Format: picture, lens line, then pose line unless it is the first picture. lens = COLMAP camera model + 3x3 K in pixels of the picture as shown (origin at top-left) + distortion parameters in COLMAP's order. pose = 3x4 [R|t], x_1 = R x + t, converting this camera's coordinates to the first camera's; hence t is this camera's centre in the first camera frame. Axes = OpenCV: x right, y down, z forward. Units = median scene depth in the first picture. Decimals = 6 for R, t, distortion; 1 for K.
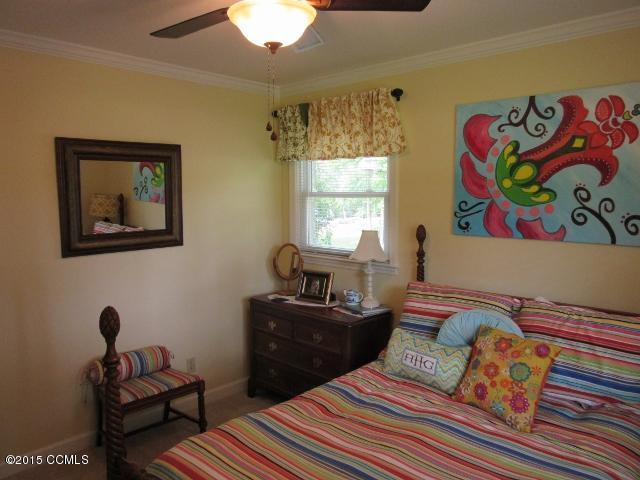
lens RADIAL K [[477.1, 0, 321.6], [0, 477.1, 240.1], [0, 0, 1]] dist [-0.002552, -0.000593]
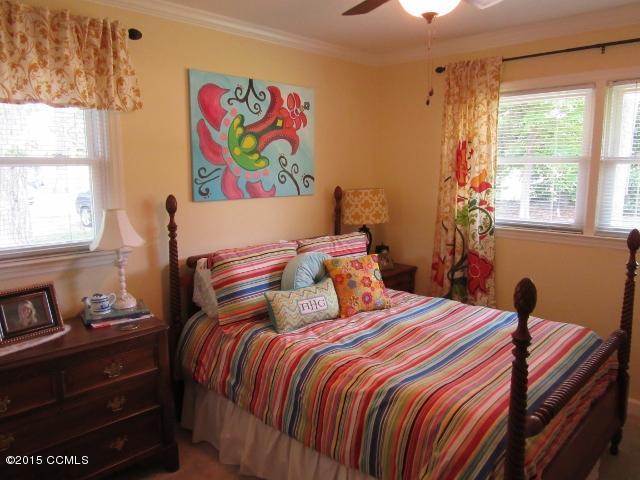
lens RADIAL K [[477.1, 0, 321.6], [0, 477.1, 240.0], [0, 0, 1]] dist [-0.002552, -0.000593]
pose [[0.025247, -0.157748, 0.987157, -0.796622], [0.099102, 0.983002, 0.154550, -0.069004], [-0.994757, 0.093928, 0.040451, 0.795467]]
